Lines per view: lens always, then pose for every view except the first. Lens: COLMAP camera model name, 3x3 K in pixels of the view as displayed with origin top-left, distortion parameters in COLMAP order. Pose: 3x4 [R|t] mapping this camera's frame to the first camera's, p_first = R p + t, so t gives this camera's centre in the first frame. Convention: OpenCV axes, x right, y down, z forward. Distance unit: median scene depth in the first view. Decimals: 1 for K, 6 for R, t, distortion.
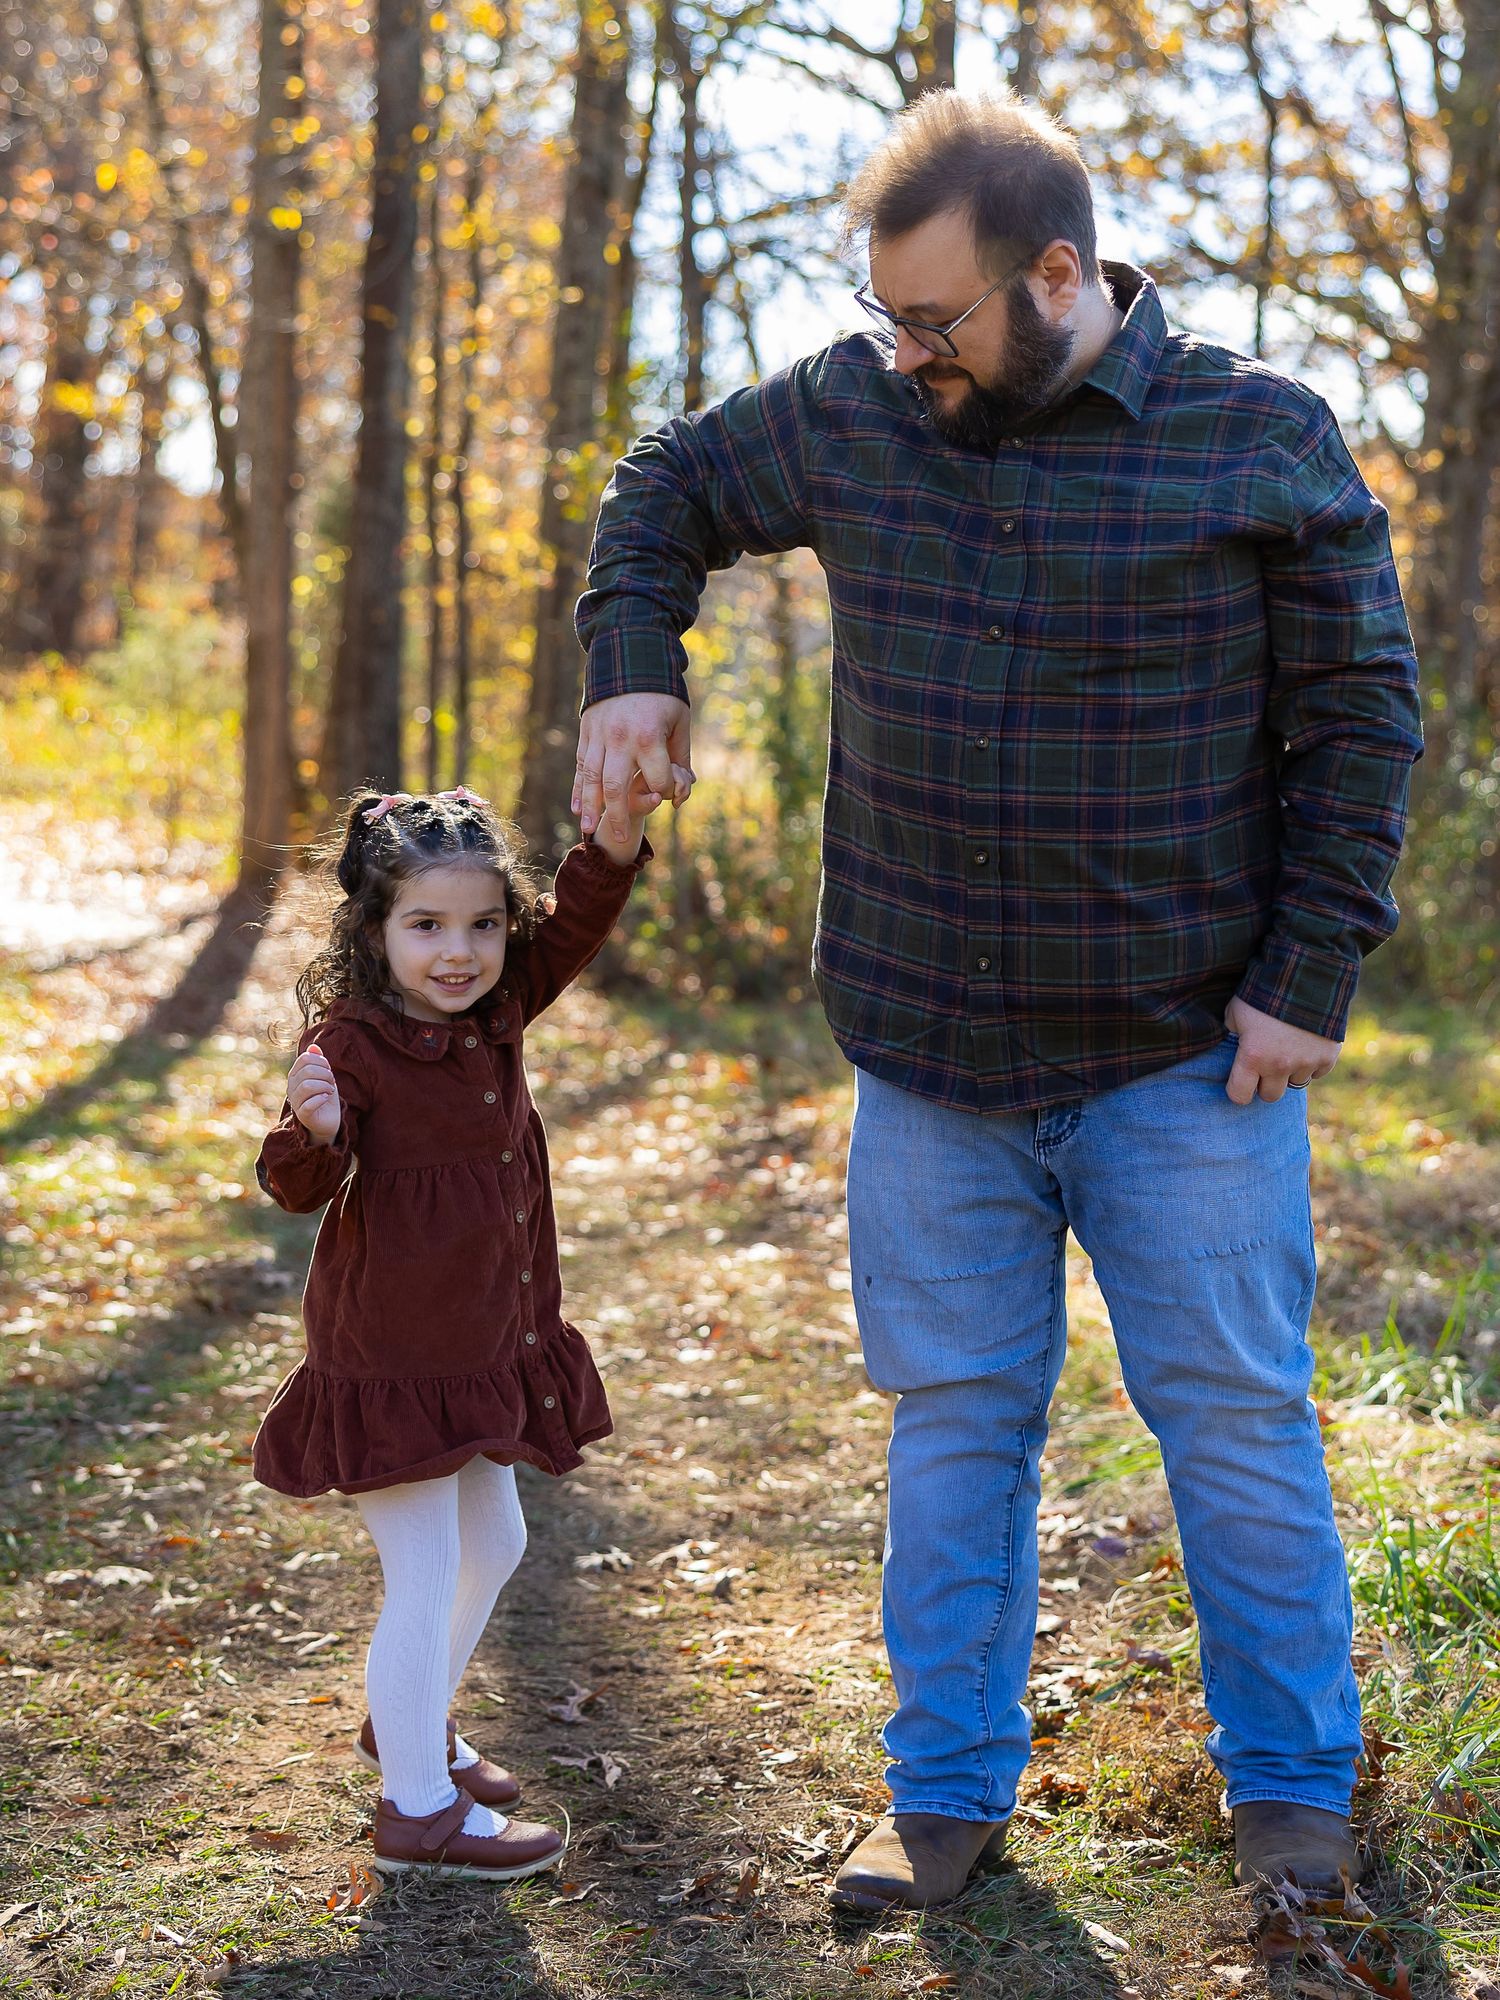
lens RADIAL K [[2218.2, 0, 750.0], [0, 2218.2, 1000.0], [0, 0, 1]] dist [-0.007754, 0.006988]
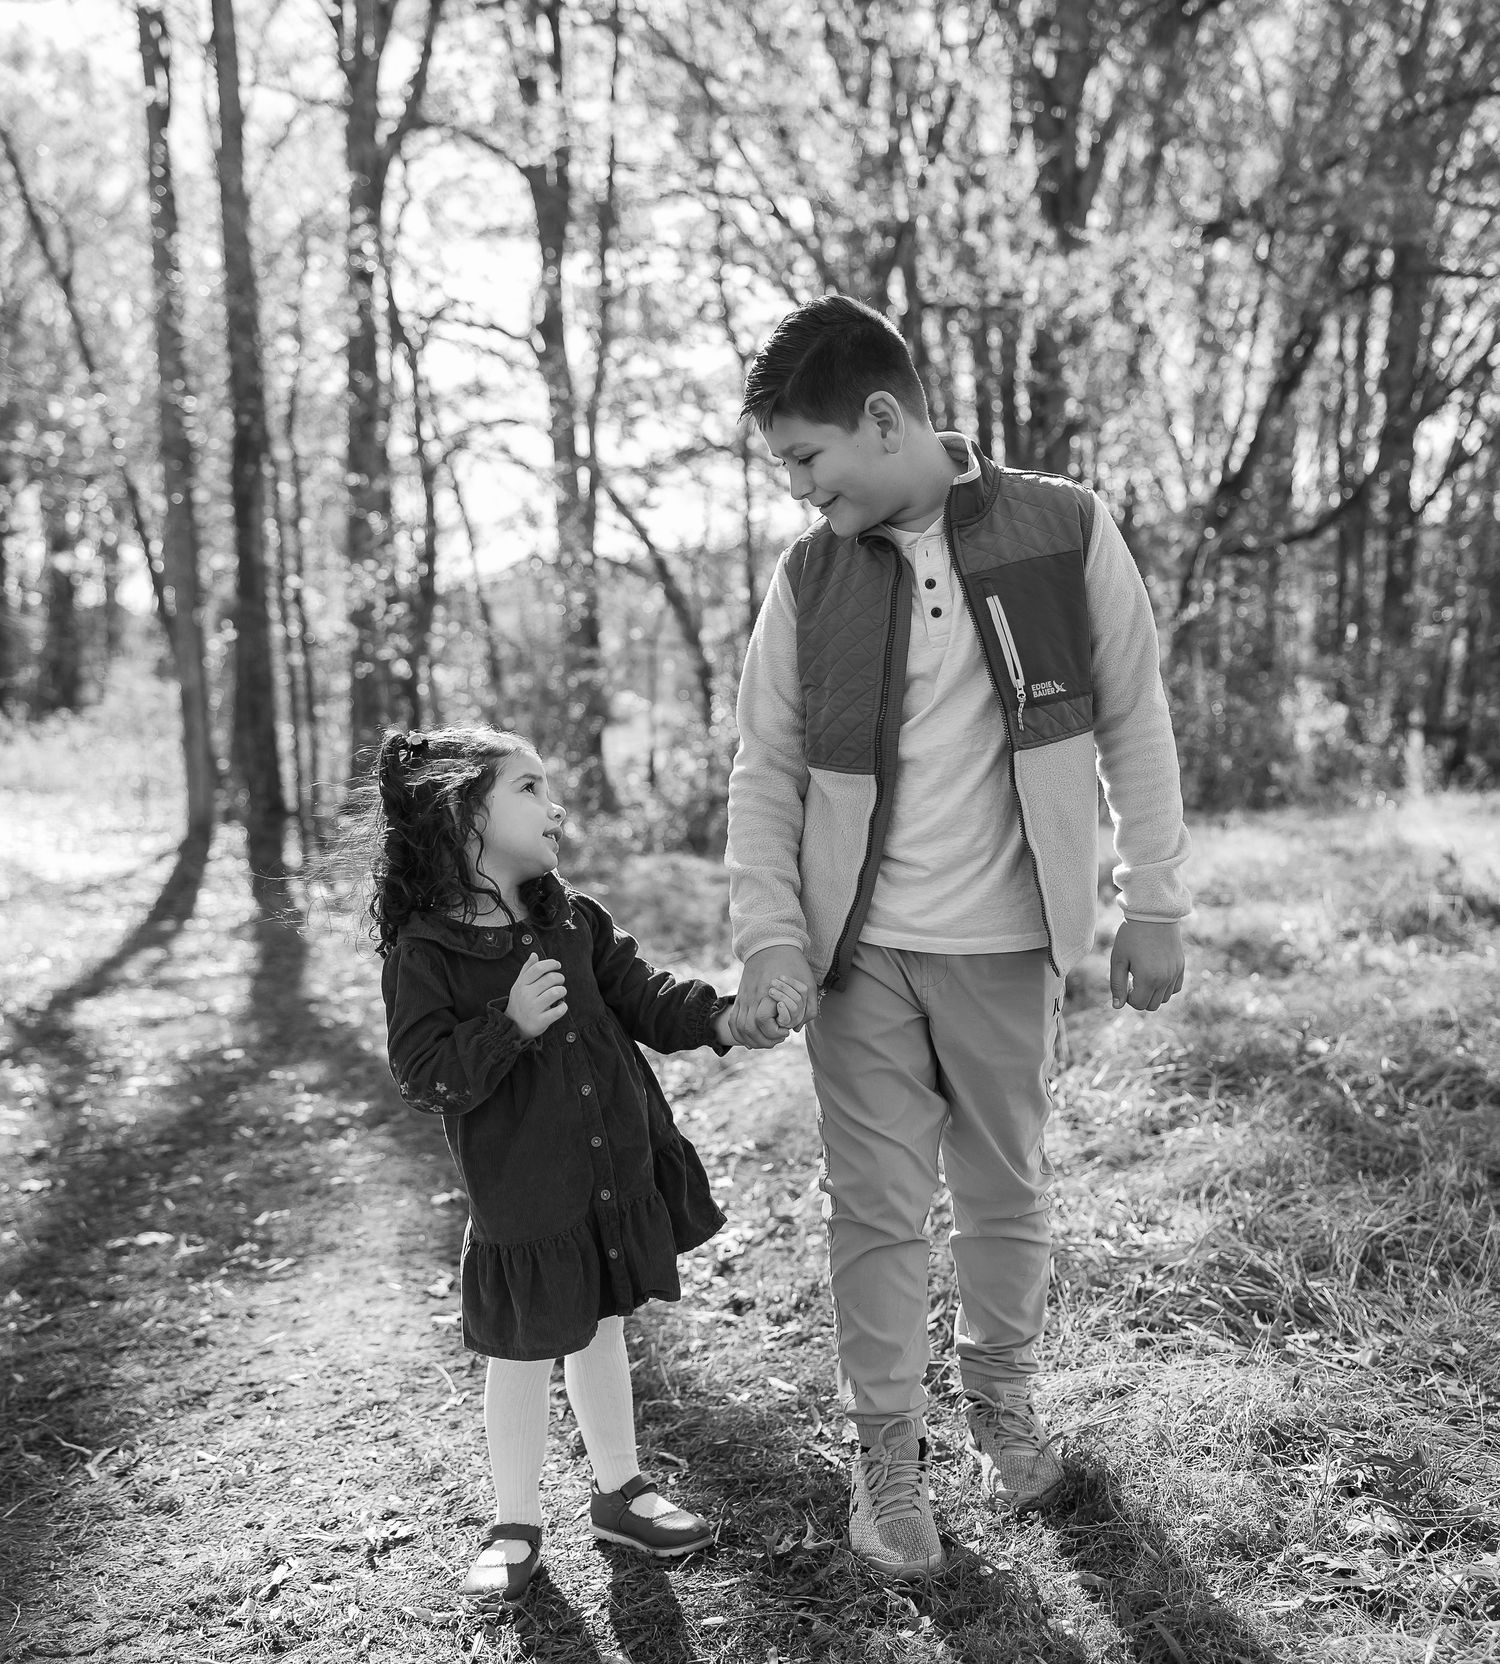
lens RADIAL K [[1542.6, 0, 750.0], [0, 1542.6, 832.0], [0, 0, 1]] dist [0.000979, -0.020815]
pose [[0.990157, -0.081973, 0.113448, 0.060745], [0.078244, 0.996249, 0.036946, -0.060284], [-0.116051, -0.027706, 0.992857, -0.221584]]
